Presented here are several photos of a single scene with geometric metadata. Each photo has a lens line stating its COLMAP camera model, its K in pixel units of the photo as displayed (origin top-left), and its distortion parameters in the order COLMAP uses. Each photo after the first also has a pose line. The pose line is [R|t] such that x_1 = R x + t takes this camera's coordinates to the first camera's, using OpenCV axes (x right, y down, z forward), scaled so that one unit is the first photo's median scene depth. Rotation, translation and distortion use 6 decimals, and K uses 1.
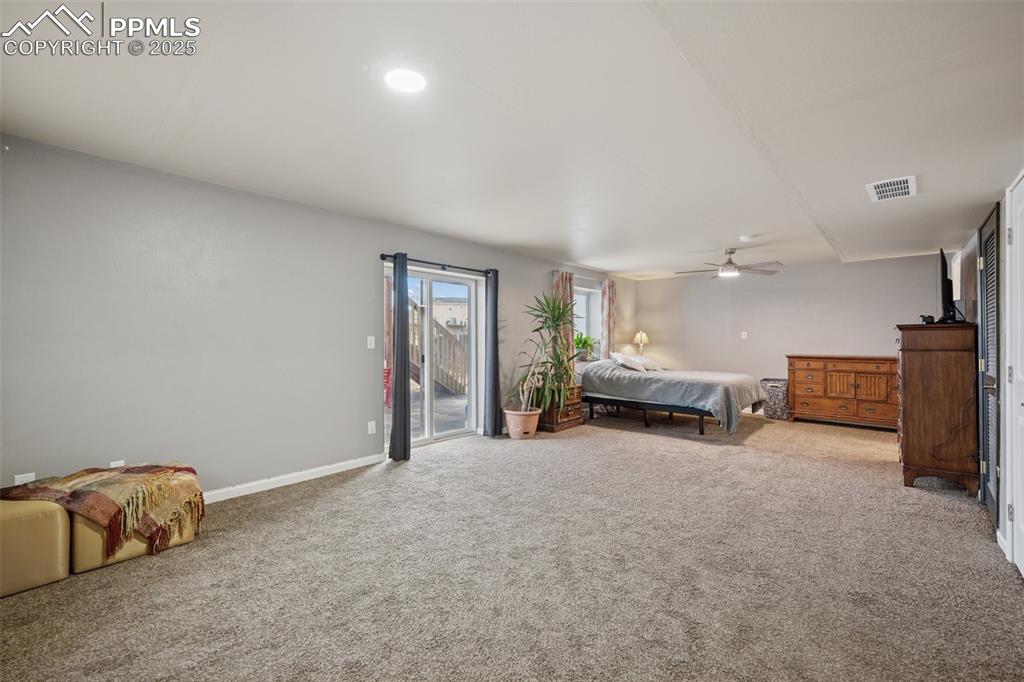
lens RADIAL K [[421.5, 0, 511.5], [0, 421.5, 339.2], [0, 0, 1]] dist [0.001077, -0.000654]
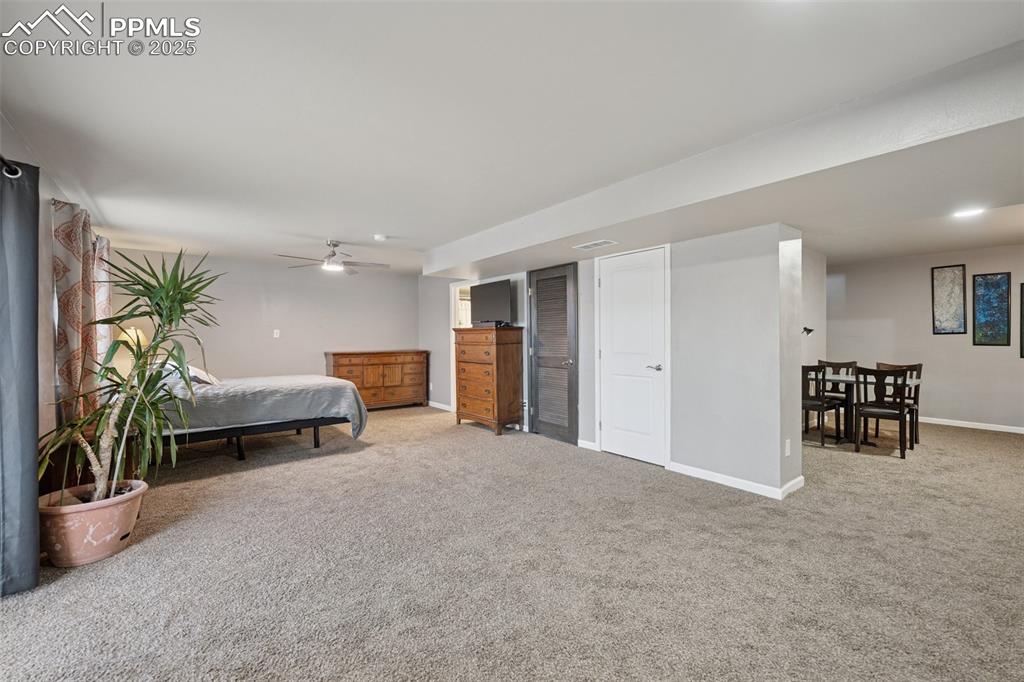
lens RADIAL K [[421.5, 0, 509.4], [0, 421.5, 339.3], [0, 0, 1]] dist [0.001077, -0.000654]
pose [[0.167810, -0.008072, 0.985786, -0.361197], [0.004208, 0.999963, 0.007471, -0.001725], [-0.985810, 0.002894, 0.167837, 0.491523]]
